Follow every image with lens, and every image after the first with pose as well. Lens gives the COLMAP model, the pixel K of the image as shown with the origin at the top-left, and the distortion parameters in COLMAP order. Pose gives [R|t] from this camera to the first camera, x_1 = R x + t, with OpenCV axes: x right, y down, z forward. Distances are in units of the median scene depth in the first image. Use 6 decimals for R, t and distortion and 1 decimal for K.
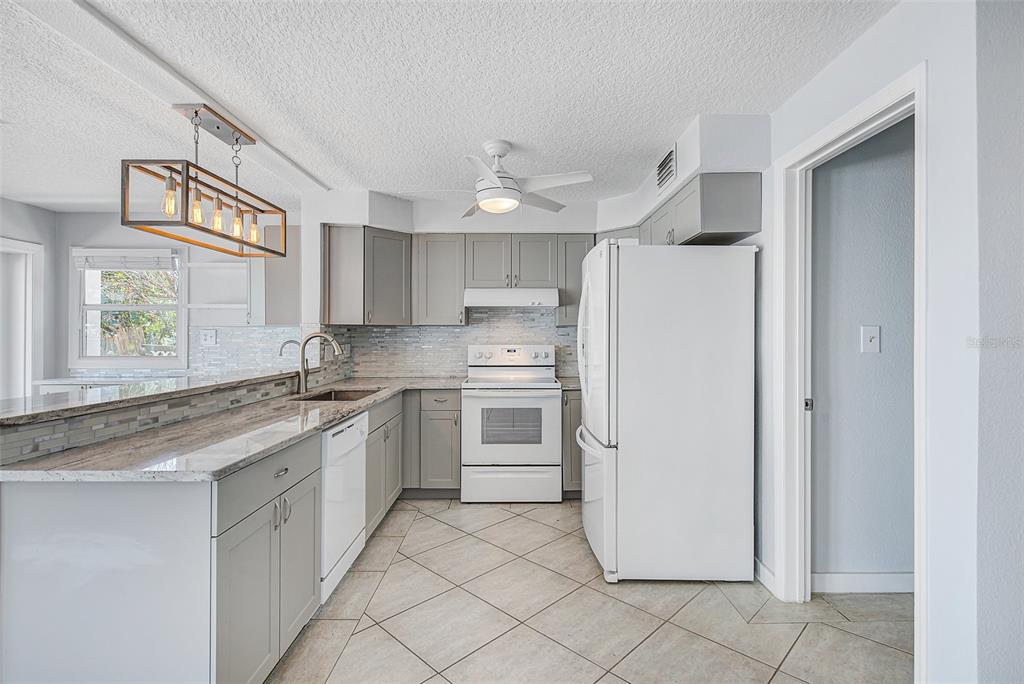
lens RADIAL K [[478.5, 0, 514.7], [0, 478.5, 332.7], [0, 0, 1]] dist [0.001583, -0.000934]
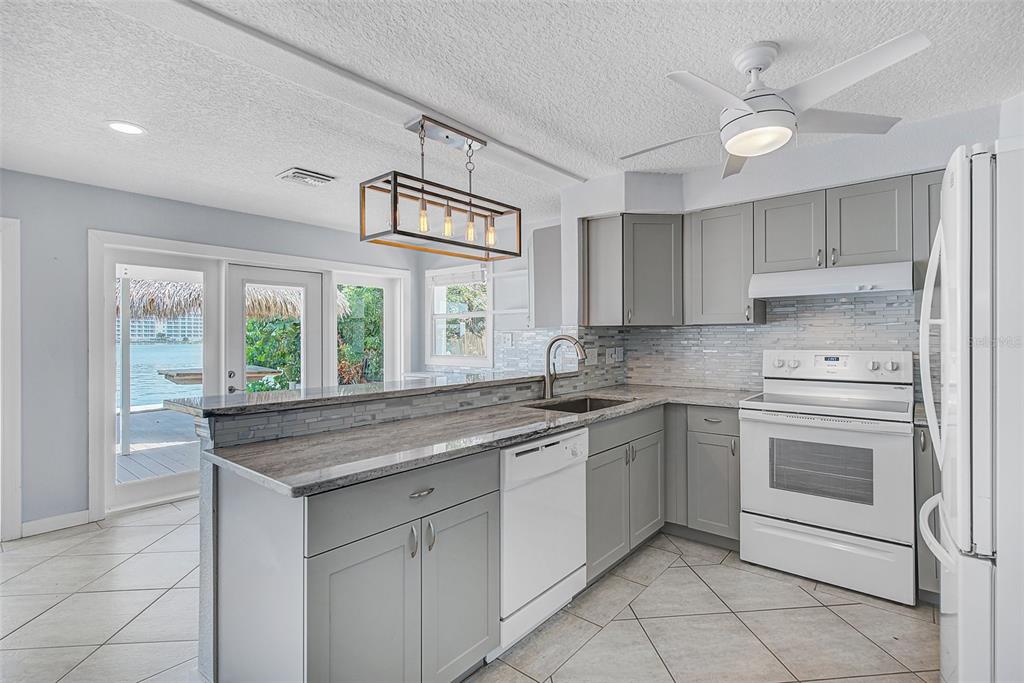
lens RADIAL K [[478.5, 0, 520.4], [0, 478.5, 335.9], [0, 0, 1]] dist [0.001583, -0.000934]
pose [[0.768779, -0.007487, -0.639471, 0.105553], [0.008988, 0.999959, -0.000902, 0.001652], [0.639452, -0.005054, 0.768814, 0.206698]]
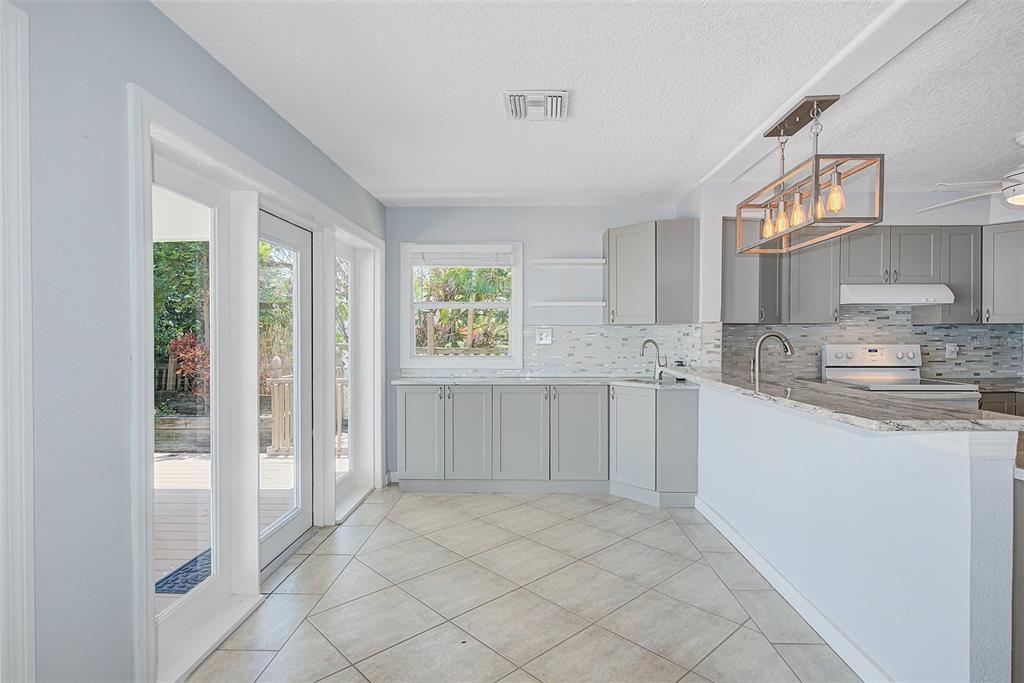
lens RADIAL K [[519.6, 0, 511.0], [0, 519.6, 341.6], [0, 0, 1]] dist [-0.004324, -0.000188]
pose [[0.999250, 0.000563, -0.038722, -0.794179], [0.000226, 0.999793, 0.020346, -0.001173], [0.038726, -0.020340, 0.999043, -0.056433]]
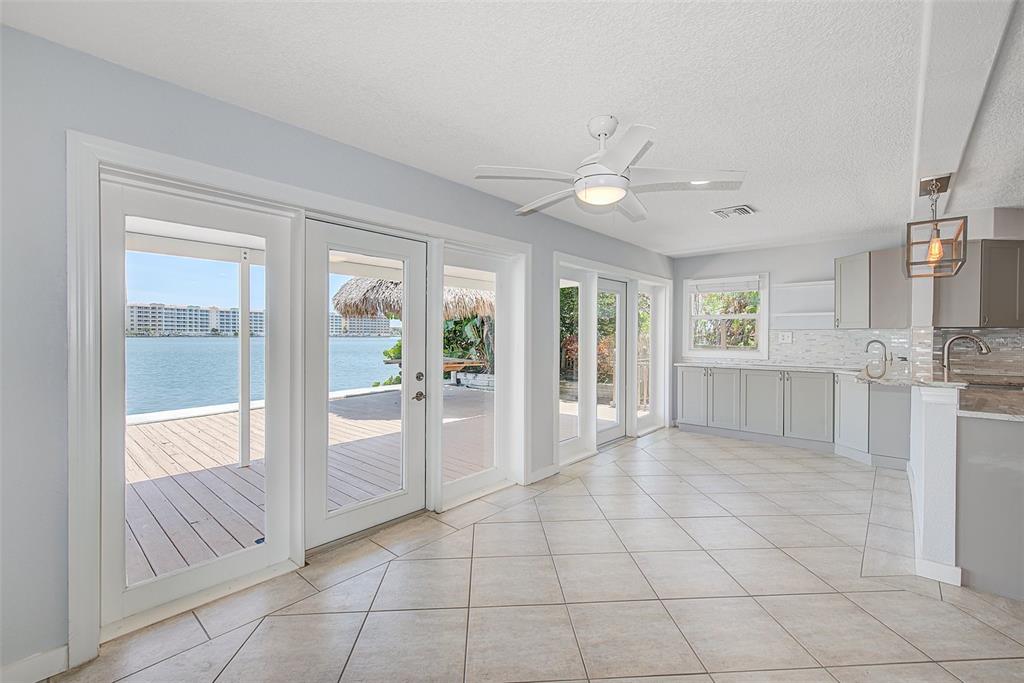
lens RADIAL K [[413.8, 0, 513.7], [0, 413.8, 339.0], [0, 0, 1]] dist [-0.018348, -0.000226]
pose [[0.740199, 0.007900, -0.672341, -0.506916], [0.001338, 0.999912, 0.013221, -0.002646], [0.672386, -0.010685, 0.740123, -0.469356]]
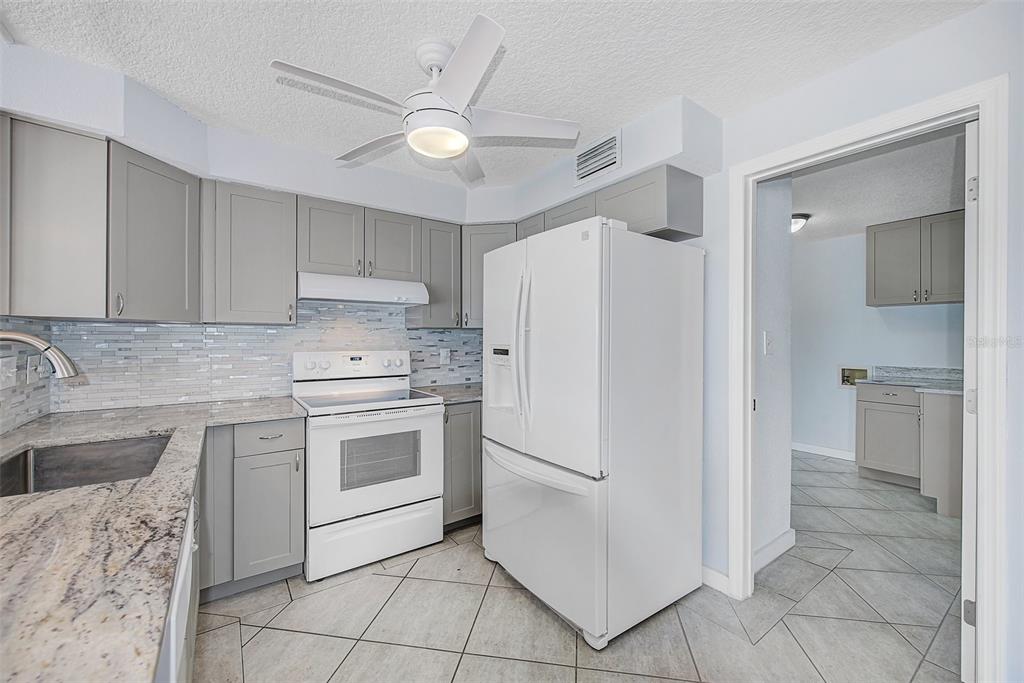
lens RADIAL K [[406.4, 0, 513.2], [0, 406.4, 340.6], [0, 0, 1]] dist [0.001309, -0.000390]
pose [[0.818694, 0.000896, 0.574230, -0.207841], [-0.005475, 0.999966, 0.006246, 0.003515], [-0.574205, -0.008258, 0.818670, 0.360621]]
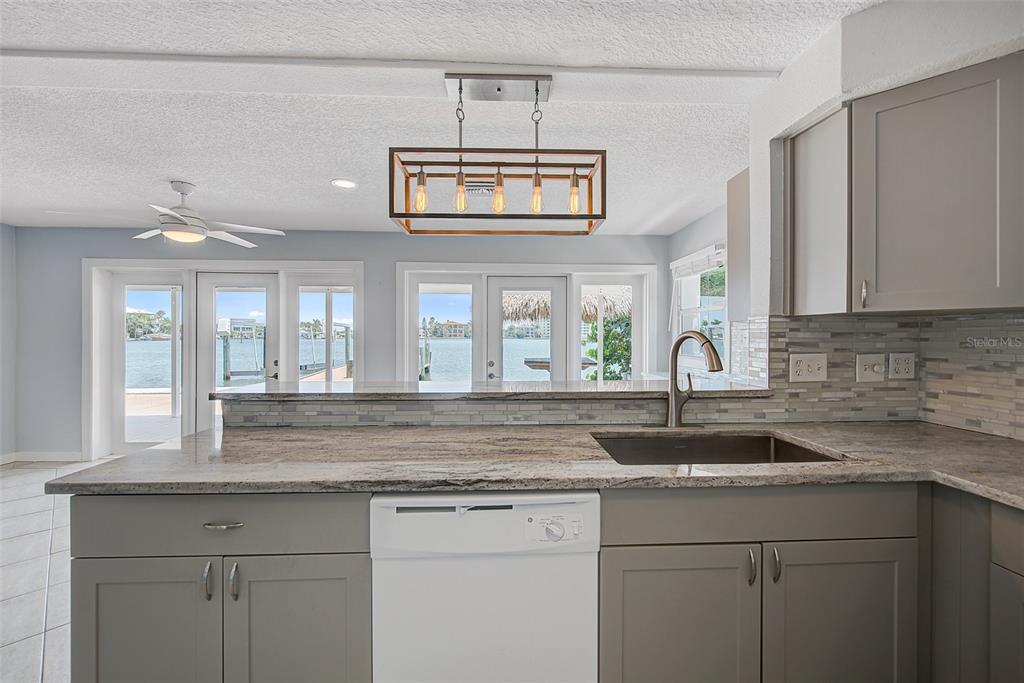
lens RADIAL K [[406.4, 0, 517.0], [0, 406.4, 338.3], [0, 0, 1]] dist [0.001309, -0.000390]
pose [[0.051692, 0.003403, -0.998657, 0.067286], [0.004536, 0.999983, 0.003642, 0.005704], [0.998653, -0.004718, 0.051676, 0.670392]]
